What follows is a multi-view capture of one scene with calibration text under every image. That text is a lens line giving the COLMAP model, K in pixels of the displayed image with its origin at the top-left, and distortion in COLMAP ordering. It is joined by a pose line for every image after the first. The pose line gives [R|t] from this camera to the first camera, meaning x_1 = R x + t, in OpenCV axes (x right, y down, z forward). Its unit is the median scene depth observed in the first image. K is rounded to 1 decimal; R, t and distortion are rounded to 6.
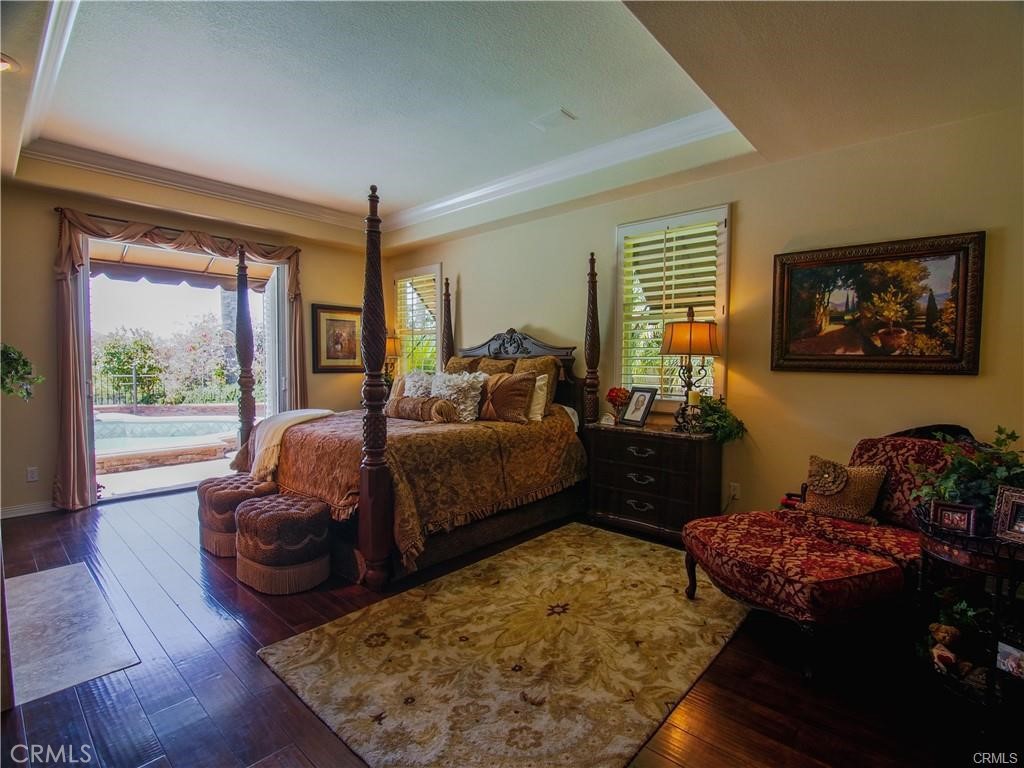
lens RADIAL K [[494.5, 0, 525.2], [0, 494.5, 386.5], [0, 0, 1]] dist [-0.009561, -0.007588]
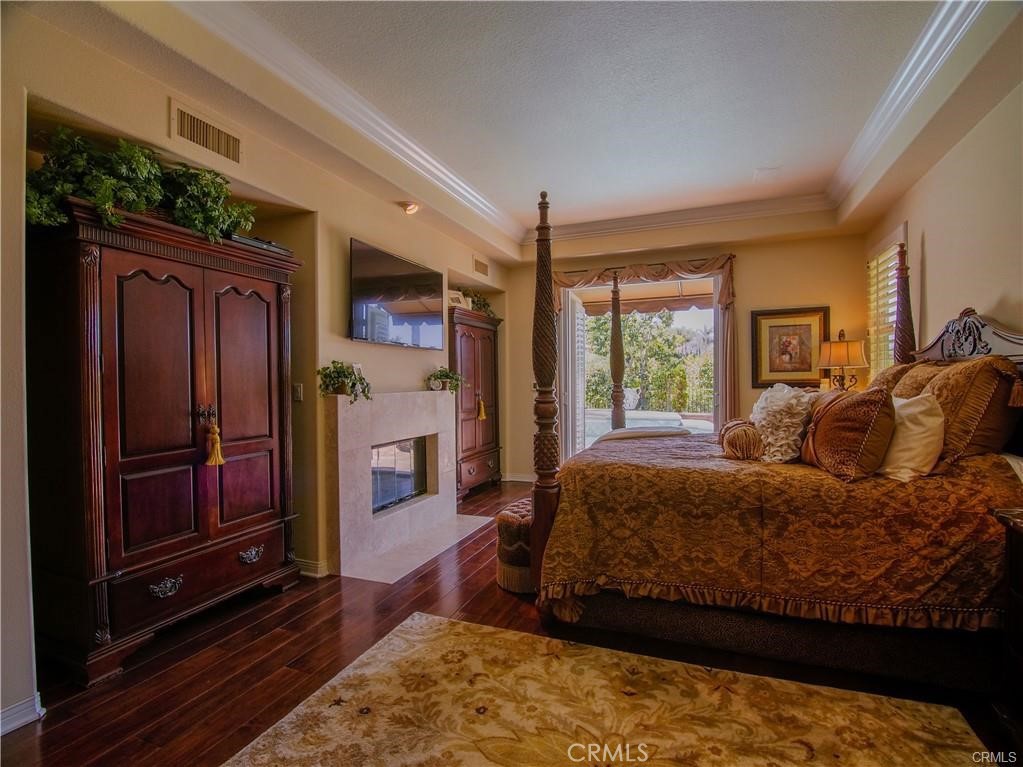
lens RADIAL K [[494.0, 0, 524.7], [0, 494.0, 386.0], [0, 0, 1]] dist [-0.009561, -0.007588]
pose [[0.334981, 0.000337, -0.942225, 0.445116], [-0.029031, 0.999529, -0.009963, -0.017841], [0.941778, 0.030691, 0.334833, 0.508736]]
